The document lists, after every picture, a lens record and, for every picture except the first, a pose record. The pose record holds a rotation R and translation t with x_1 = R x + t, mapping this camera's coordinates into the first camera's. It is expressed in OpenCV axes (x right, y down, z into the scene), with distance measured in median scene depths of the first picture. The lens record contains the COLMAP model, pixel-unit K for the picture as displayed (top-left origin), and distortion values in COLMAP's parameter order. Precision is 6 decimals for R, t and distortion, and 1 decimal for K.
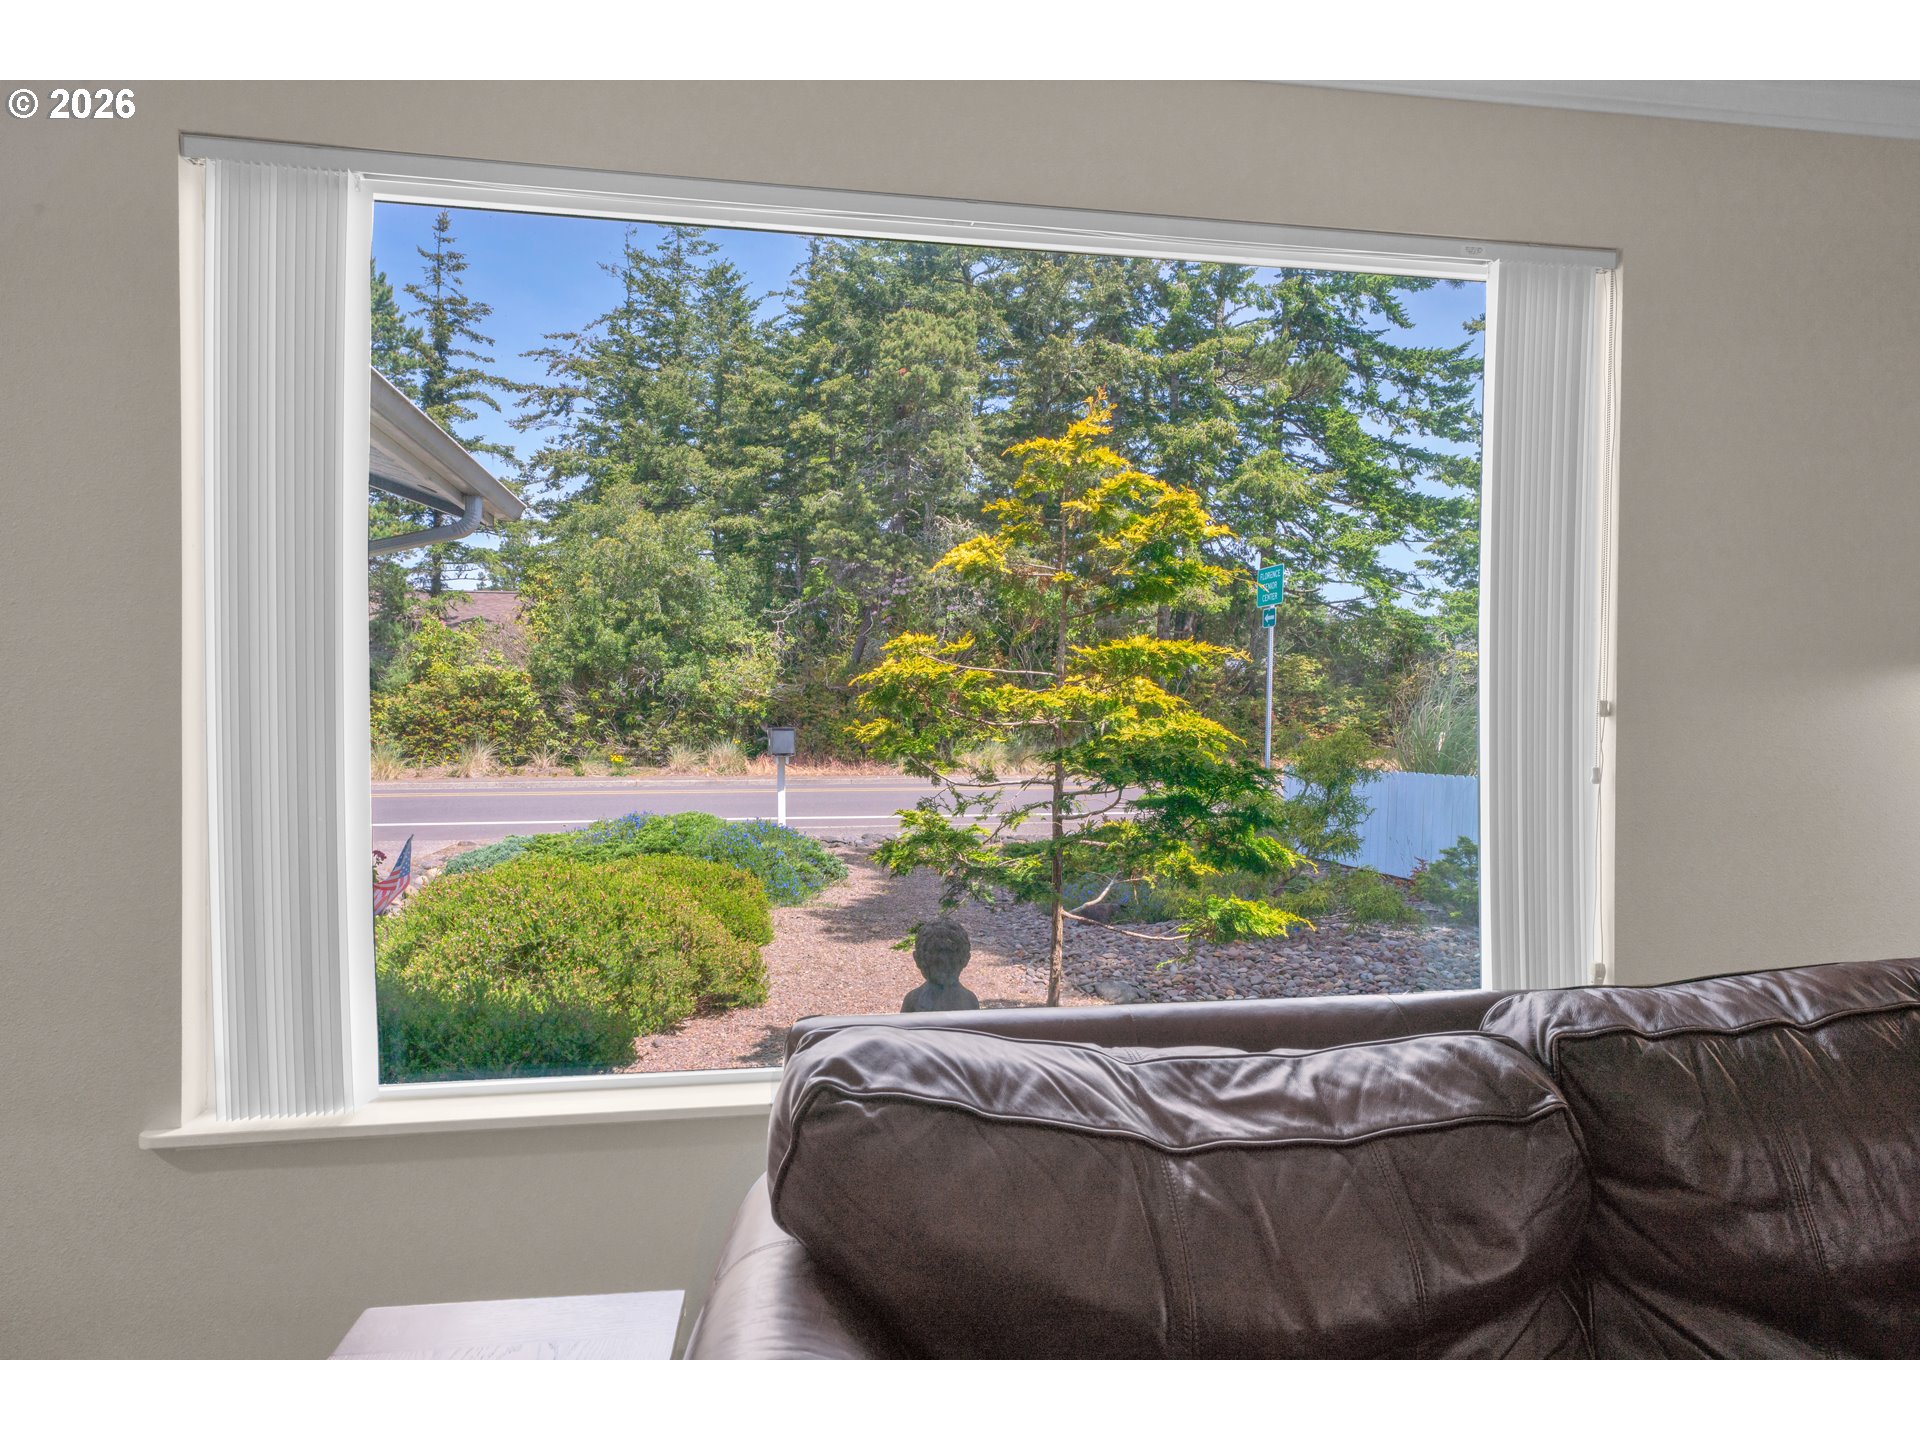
lens RADIAL K [[1256.5, 0, 961.3], [0, 1256.5, 736.4], [0, 0, 1]] dist [0.025106, -0.004137]
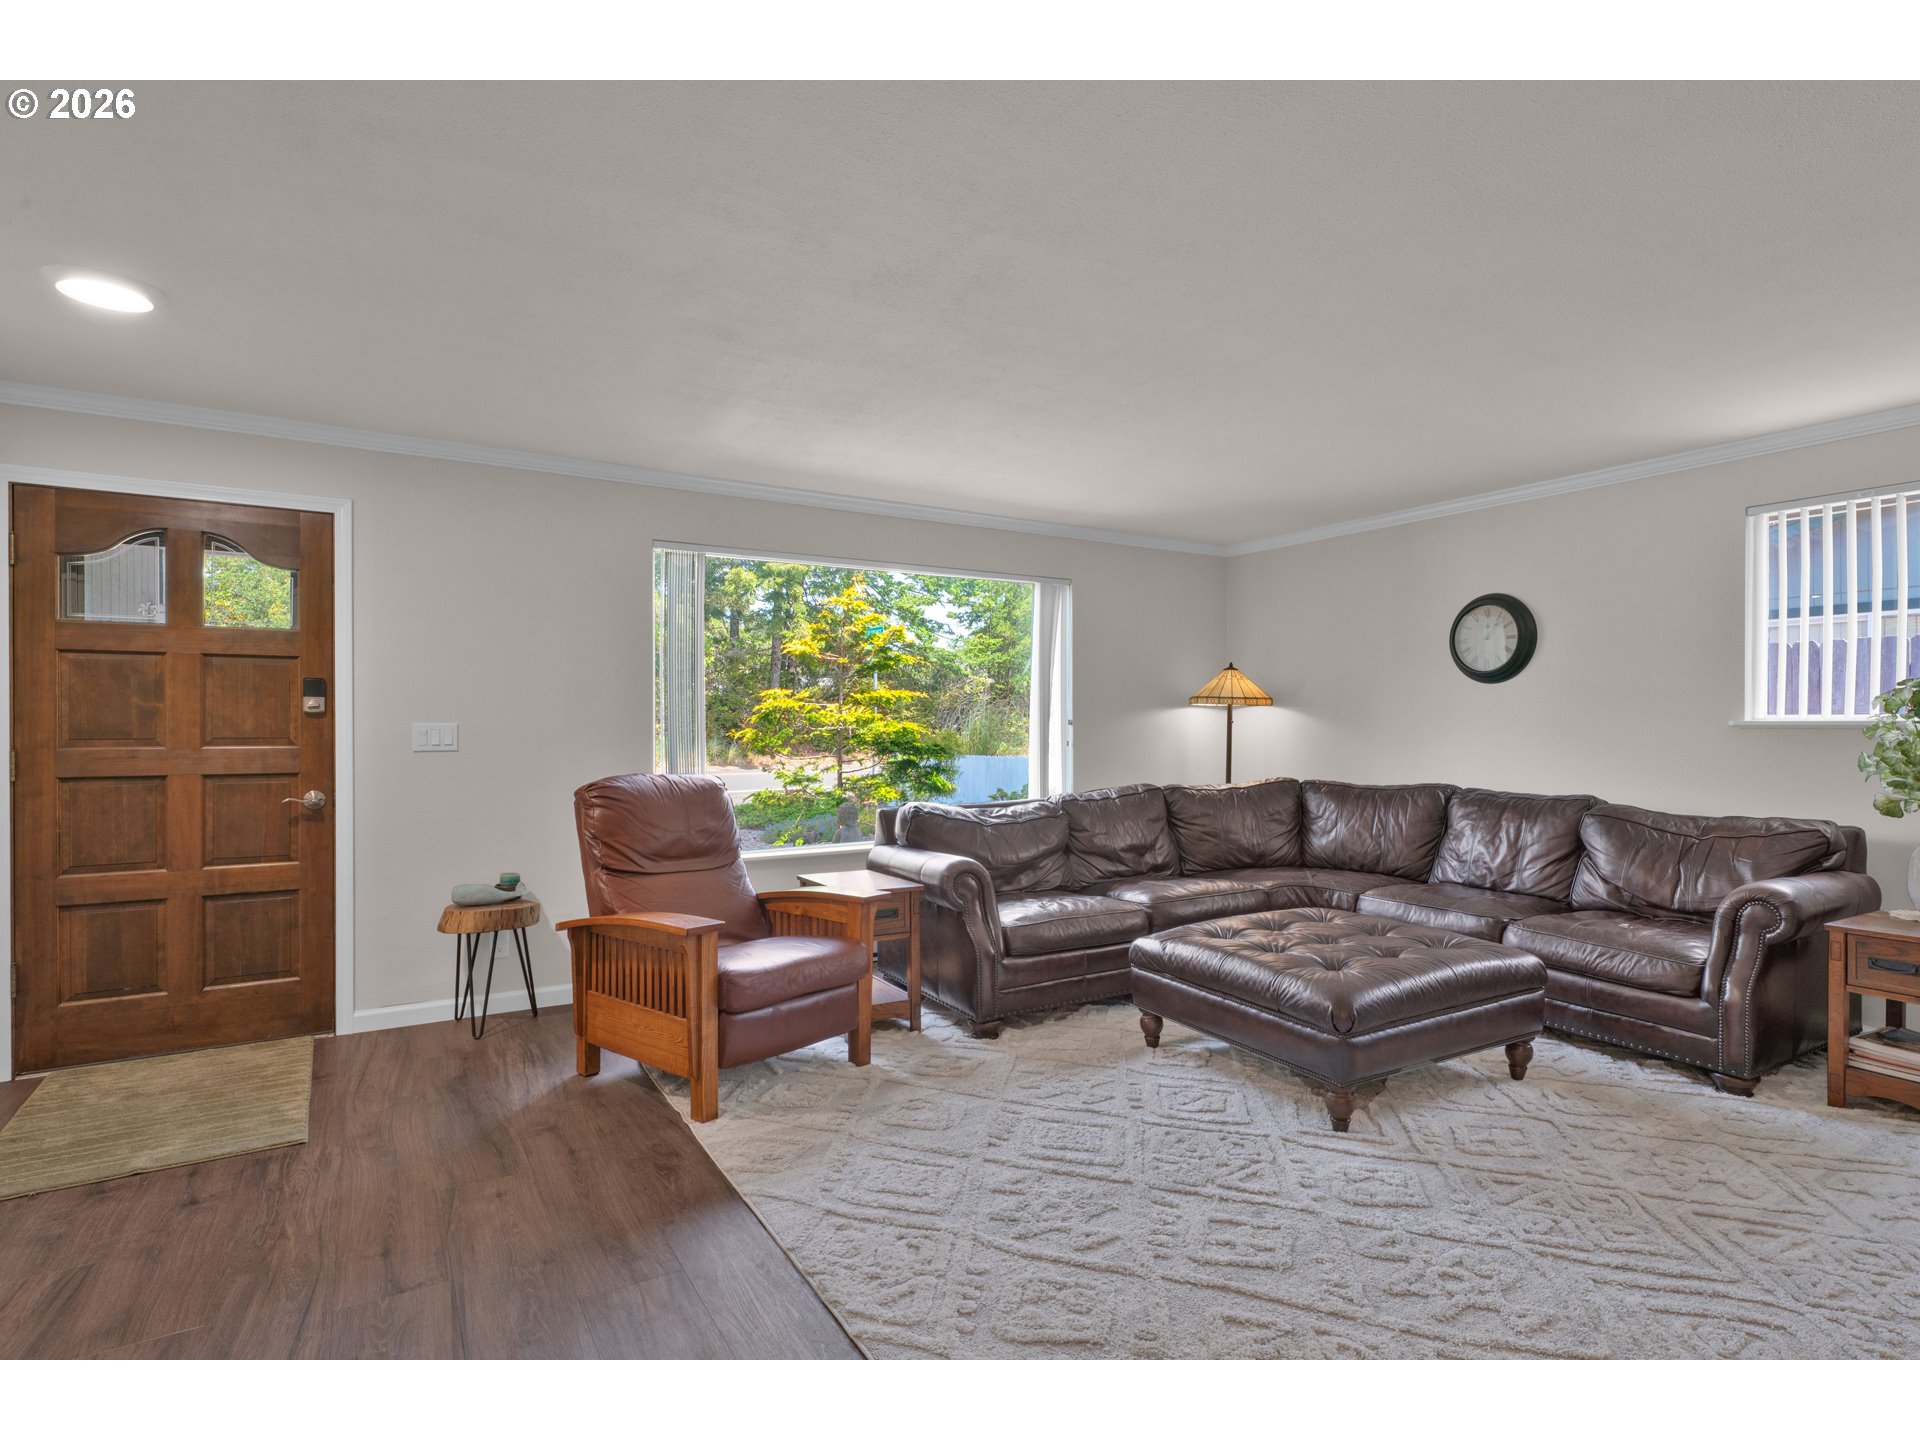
lens RADIAL K [[985.7, 0, 954.6], [0, 985.7, 727.6], [0, 0, 1]] dist [-0.001651, 0.000098]
pose [[0.935751, -0.009275, 0.352540, -0.049994], [0.013086, 0.999879, -0.008429, 0.000621], [-0.352419, 0.012501, 0.935759, -0.095705]]
